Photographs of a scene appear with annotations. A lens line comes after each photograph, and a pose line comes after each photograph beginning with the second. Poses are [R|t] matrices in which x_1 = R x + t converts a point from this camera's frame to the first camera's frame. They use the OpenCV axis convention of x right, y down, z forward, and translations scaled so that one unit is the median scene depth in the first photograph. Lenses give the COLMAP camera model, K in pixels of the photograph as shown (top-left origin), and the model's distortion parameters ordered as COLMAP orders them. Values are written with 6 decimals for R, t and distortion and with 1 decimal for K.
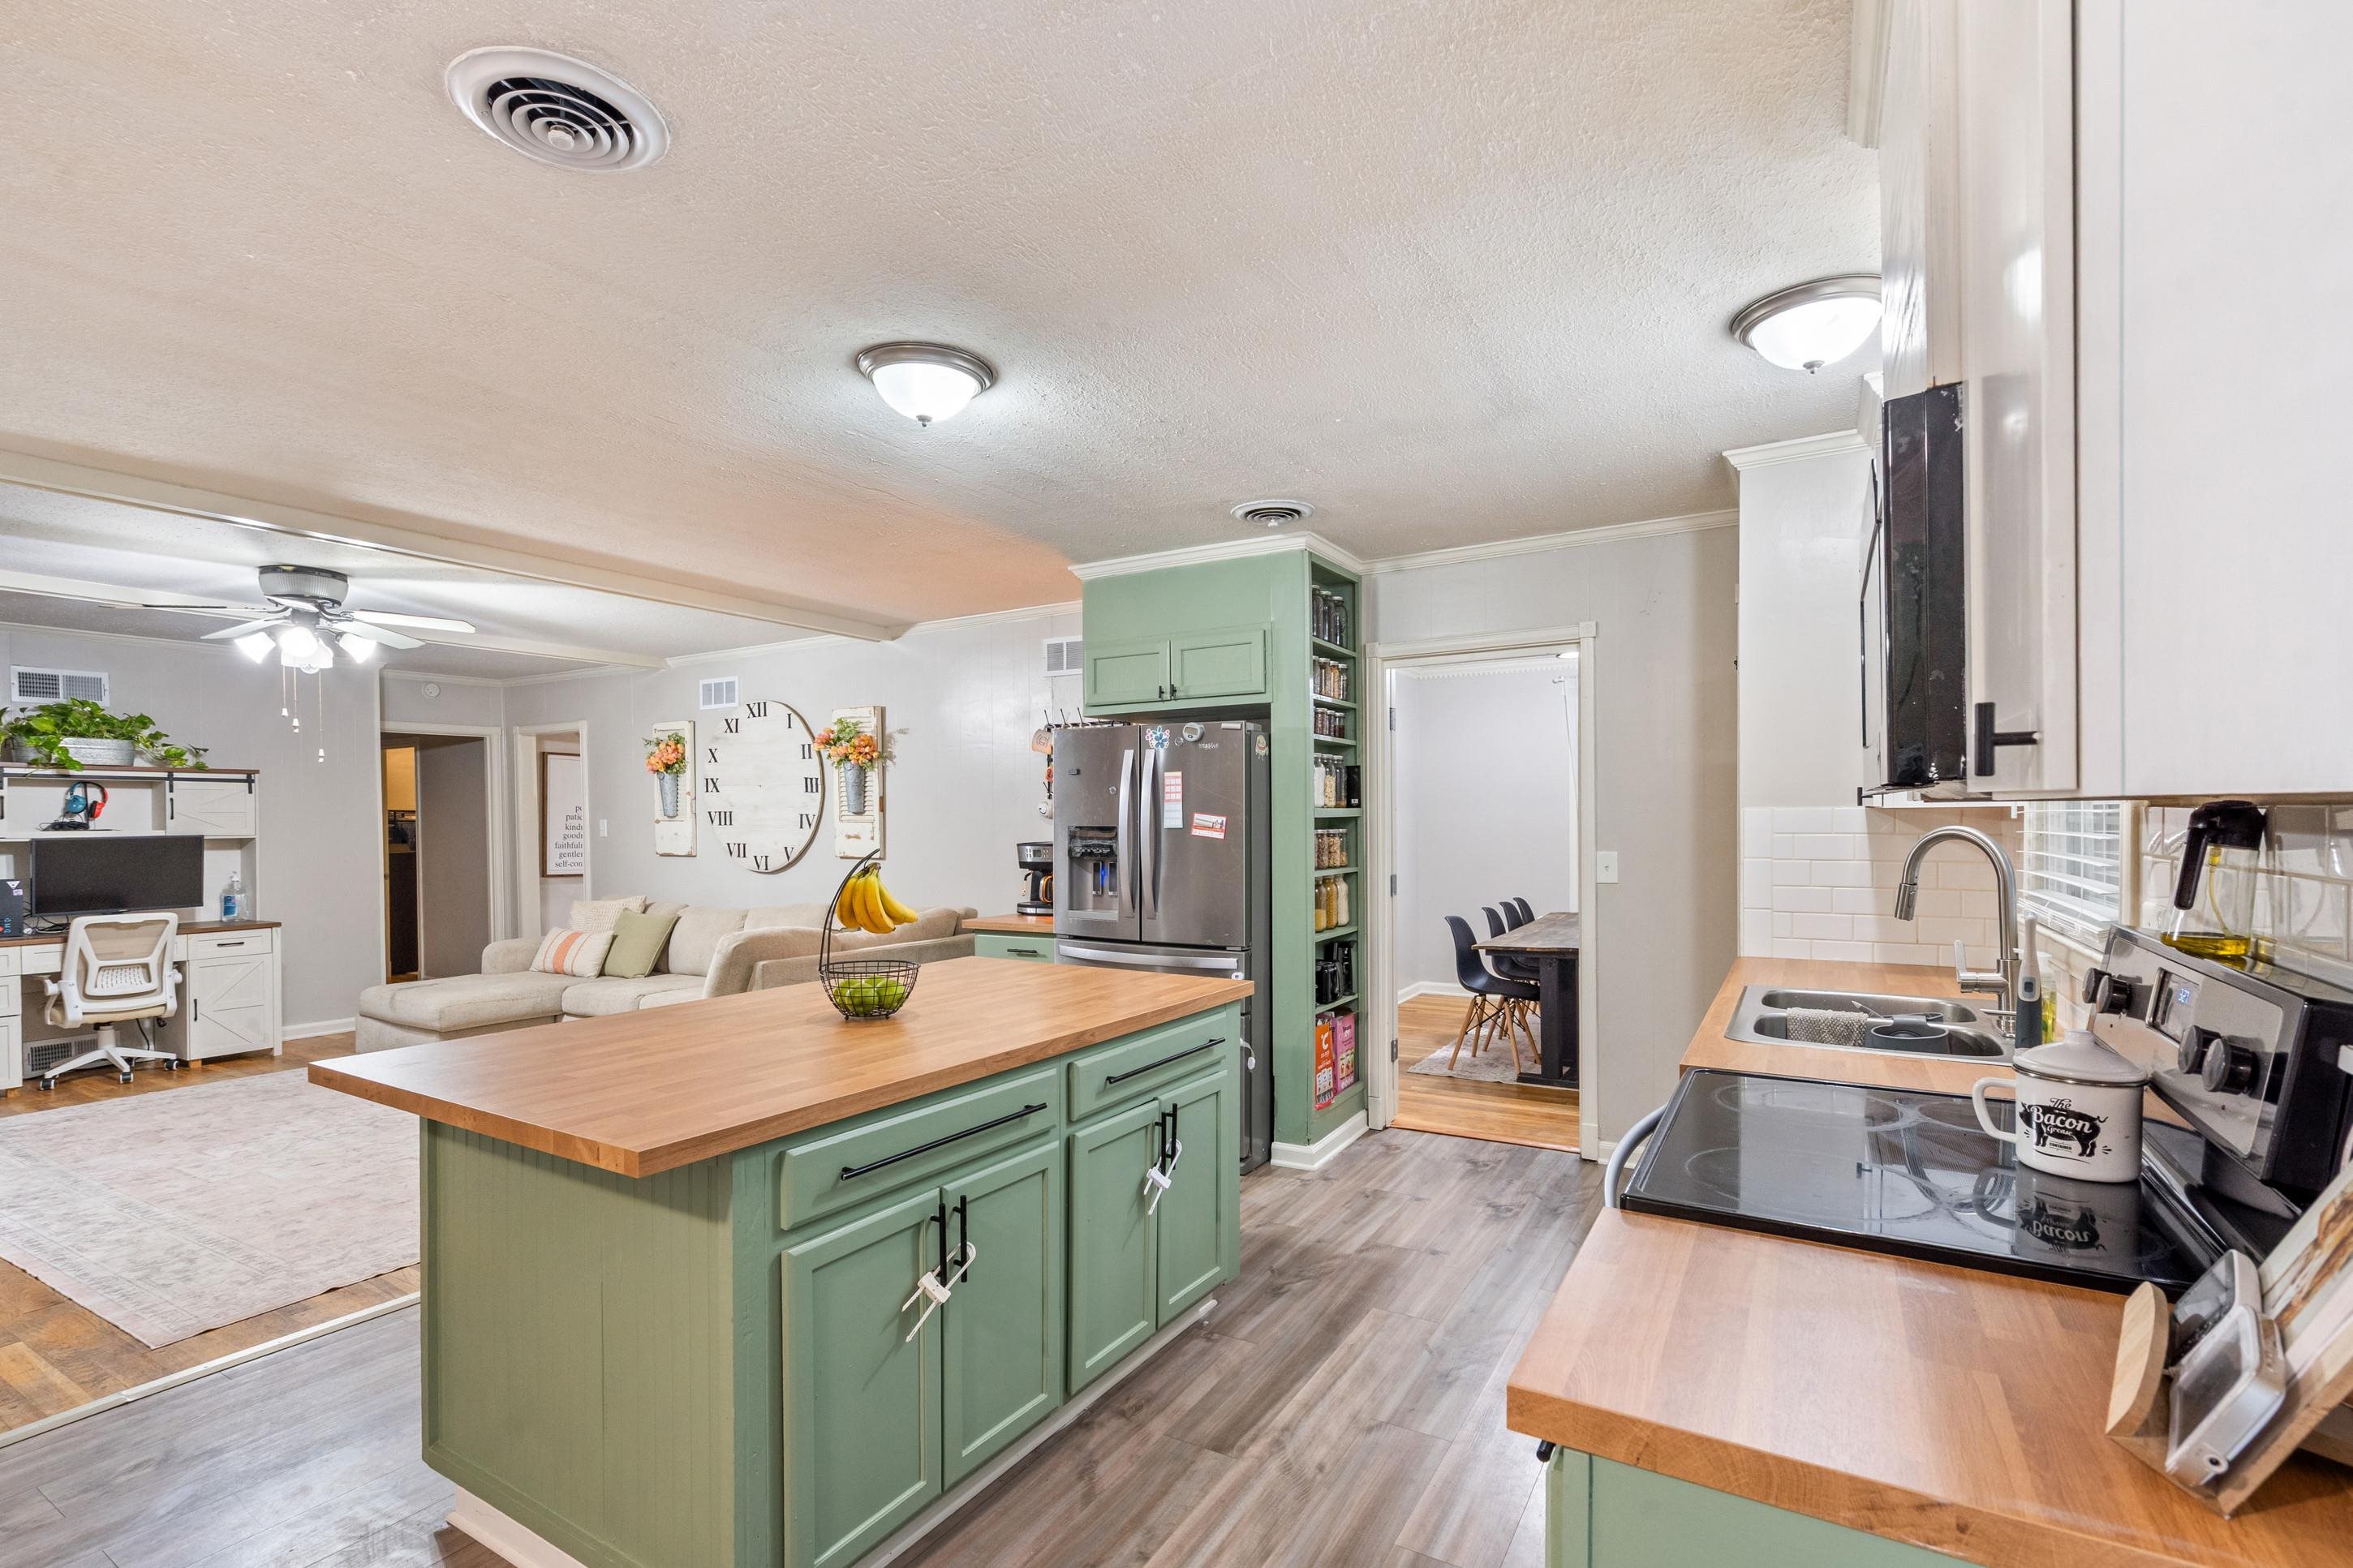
lens RADIAL K [[1073.6, 0, 1152.1], [0, 1073.6, 837.9], [0, 0, 1]] dist [-0.003142, 0.001211]
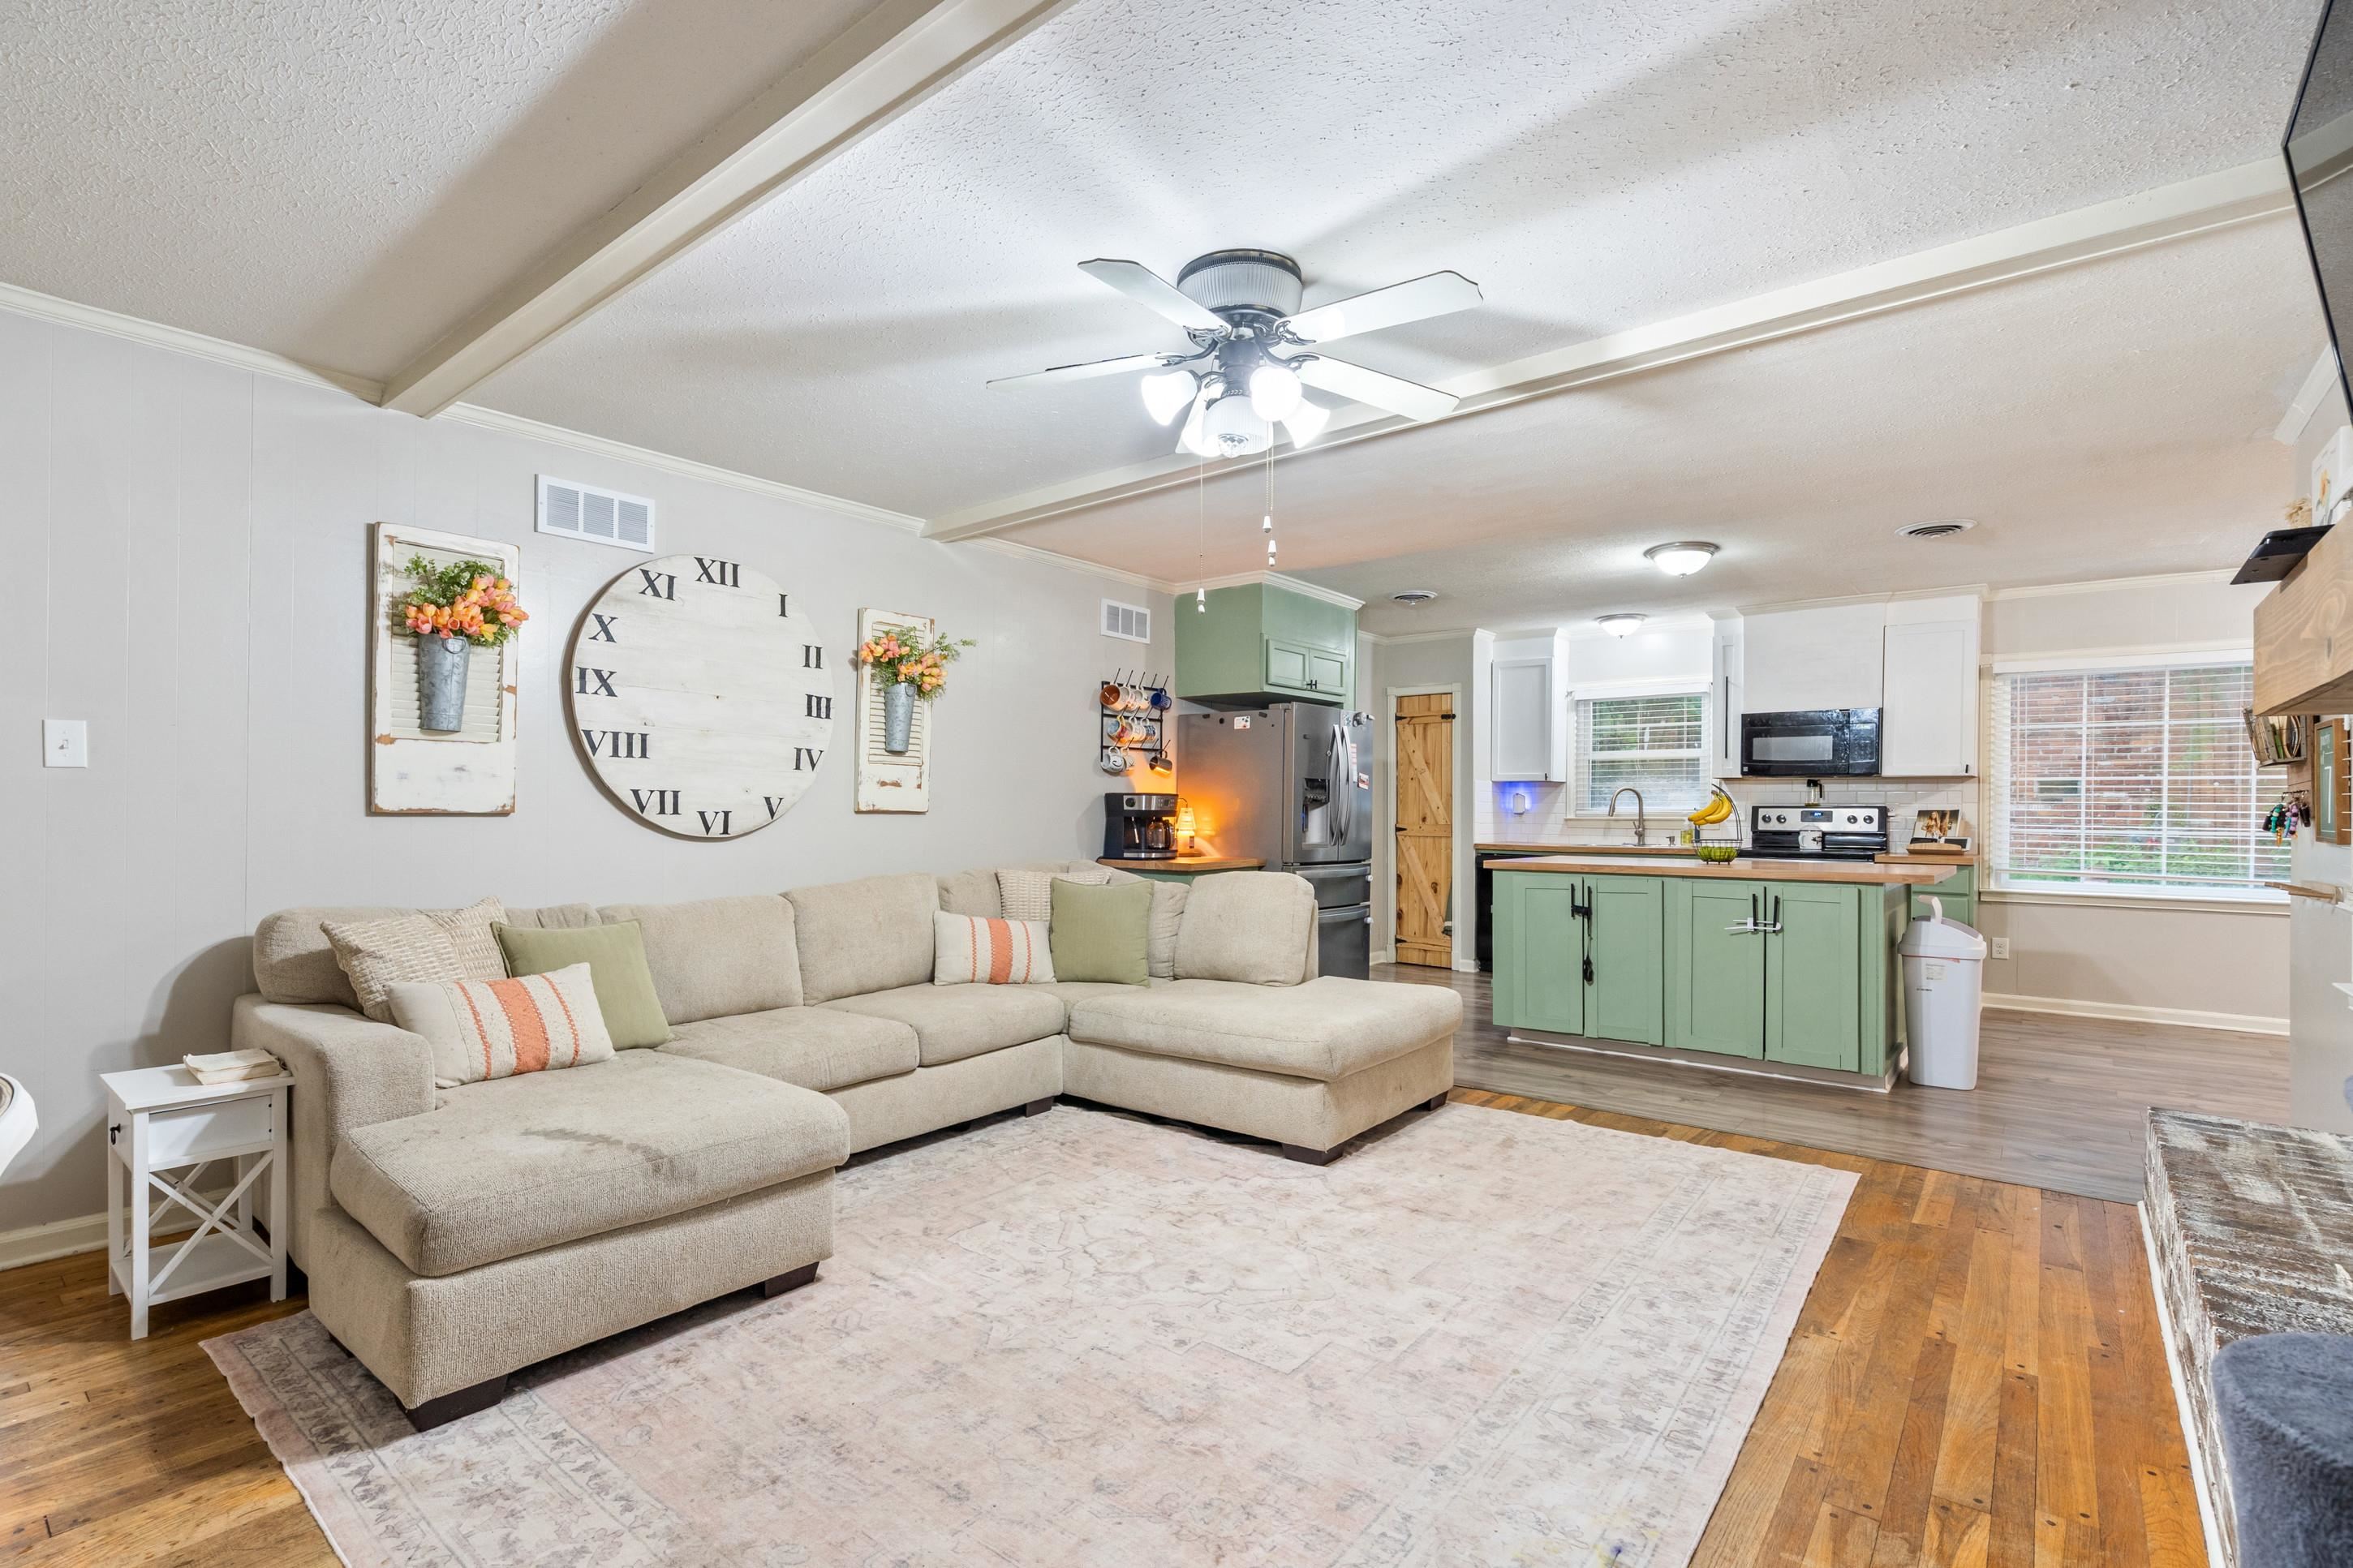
lens RADIAL K [[1073.6, 0, 1147.5], [0, 1073.6, 819.9], [0, 0, 1]] dist [-0.003142, 0.001211]
pose [[0.151909, -0.002363, 0.988392, -1.155844], [0.012402, 0.999923, 0.000484, 0.030425], [-0.988317, 0.012185, 0.151927, 0.822950]]
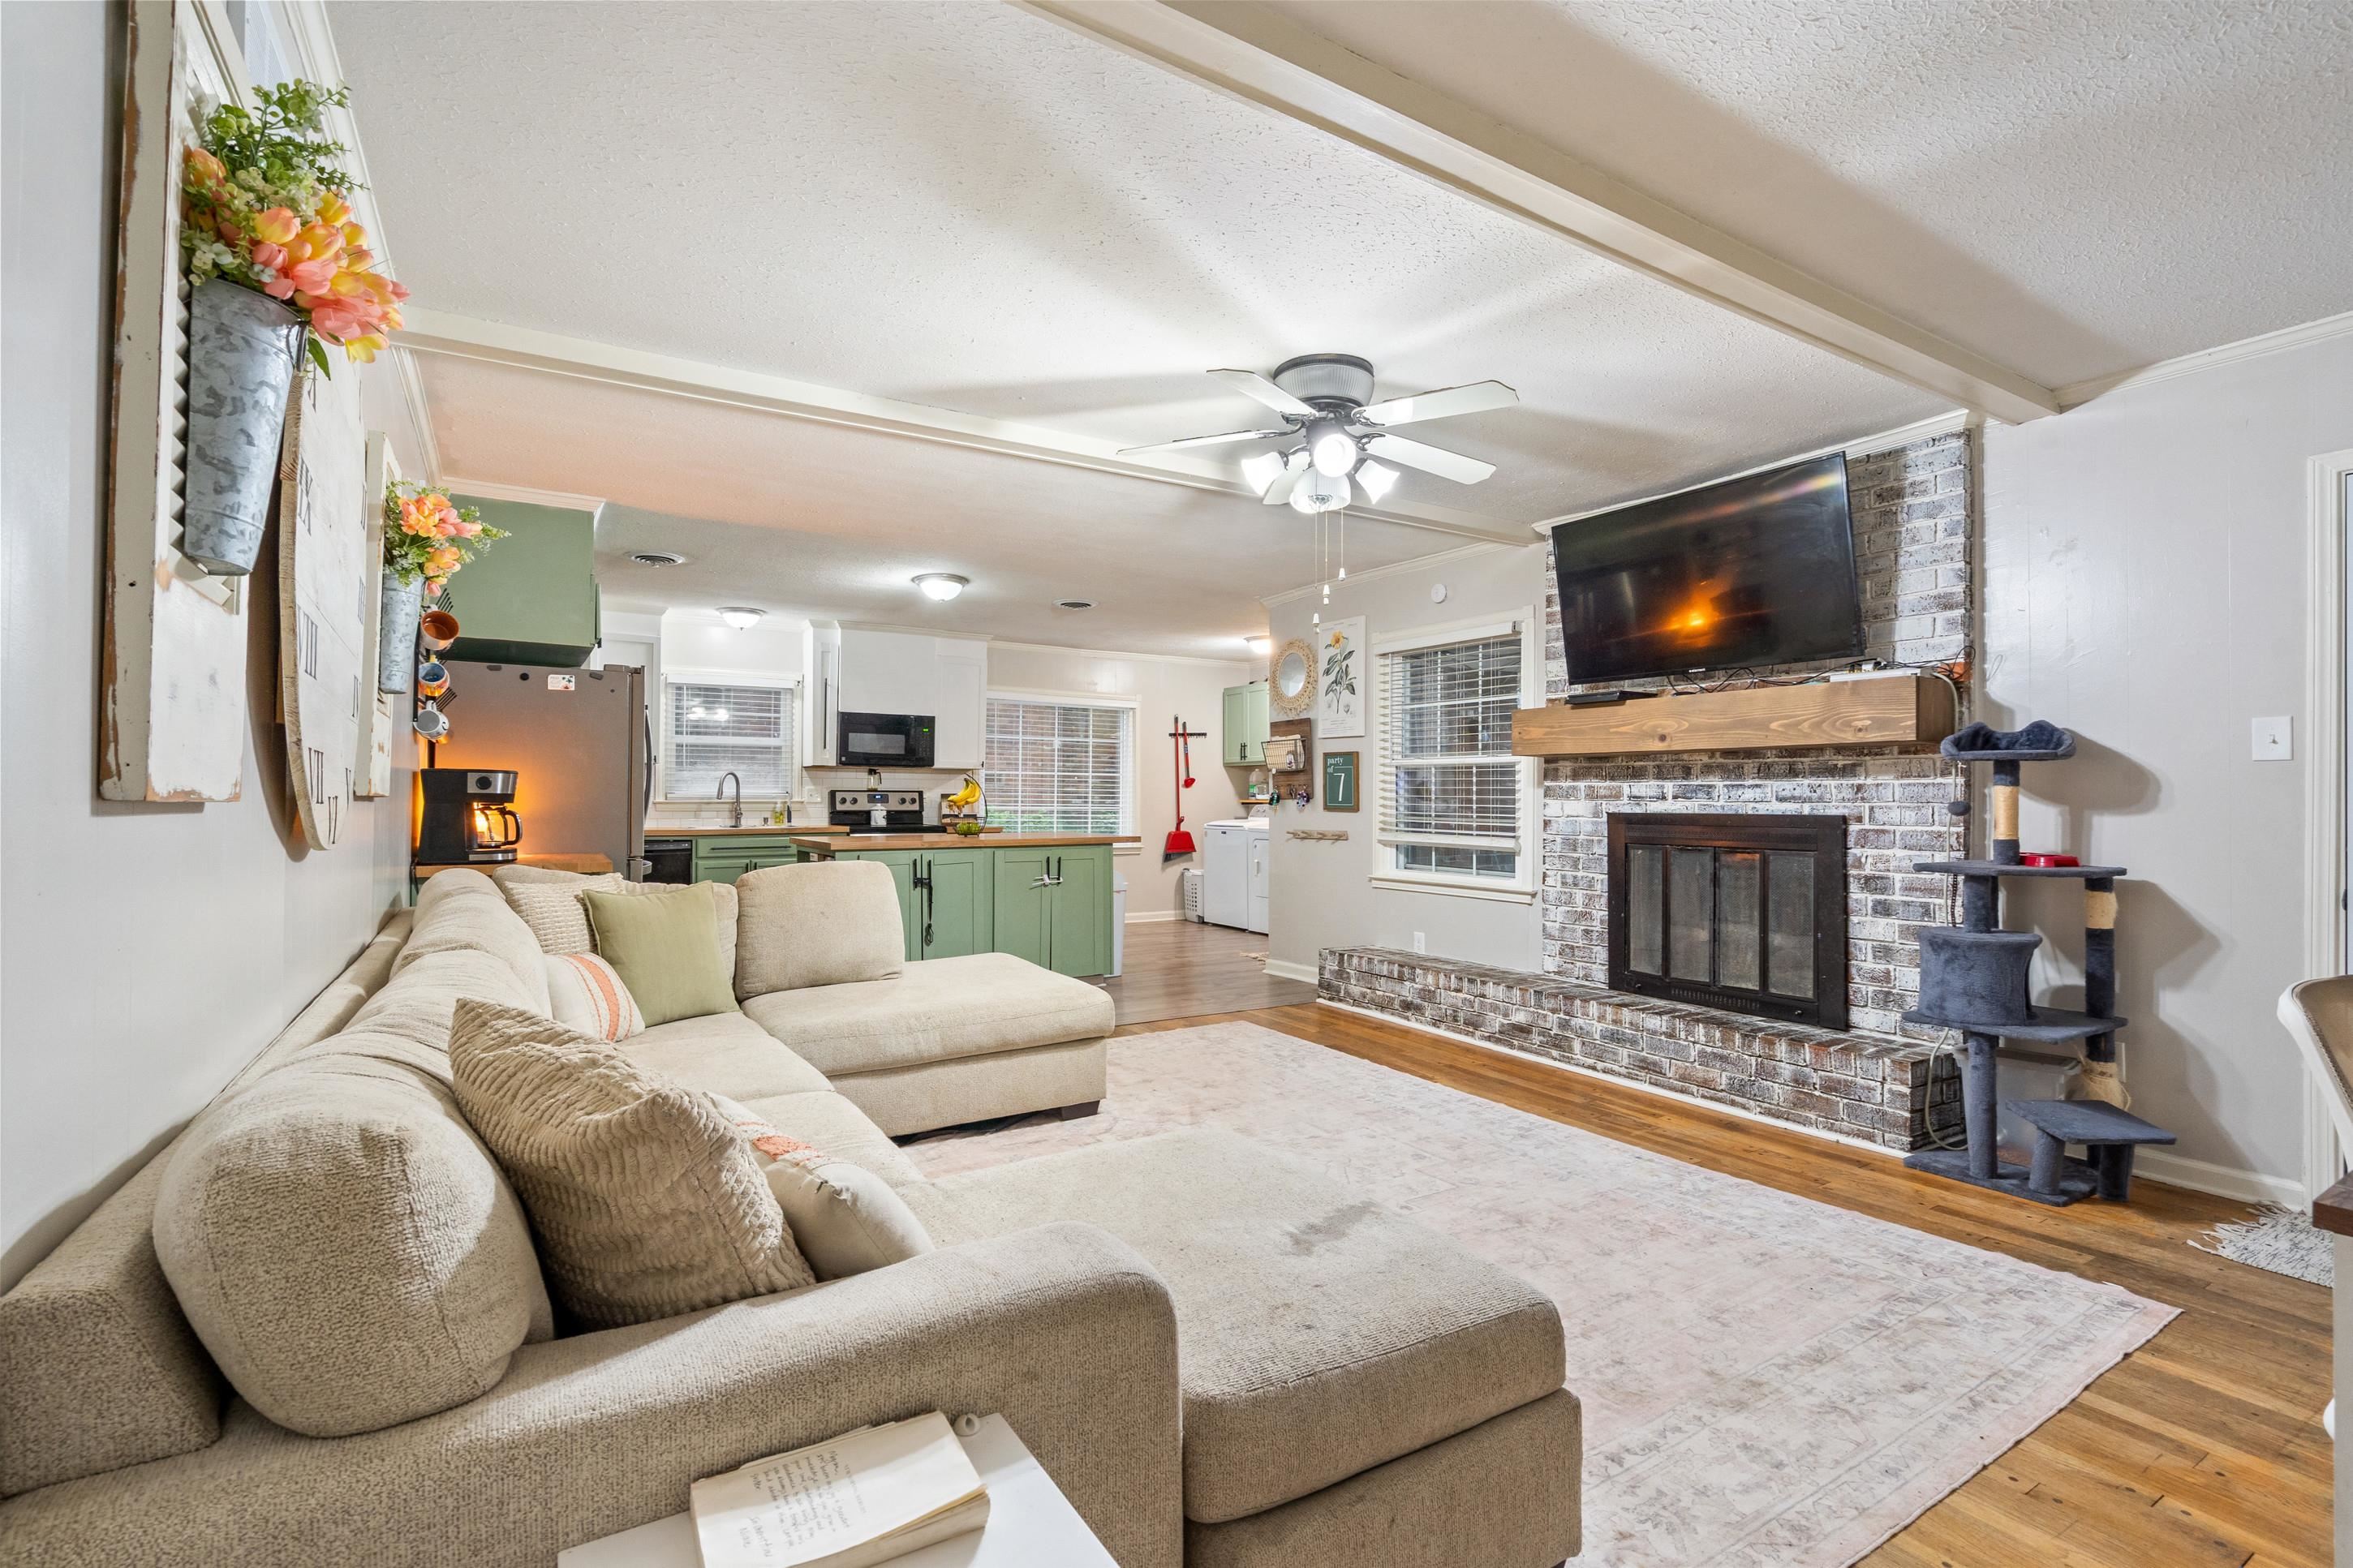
lens RADIAL K [[1073.6, 0, 1140.3], [0, 1073.6, 804.5], [0, 0, 1]] dist [-0.003142, 0.001211]
pose [[-0.878304, 0.000462, 0.478102, -0.871342], [0.011145, 0.999748, 0.019509, 0.018839], [-0.477972, 0.022463, -0.878088, 1.435542]]
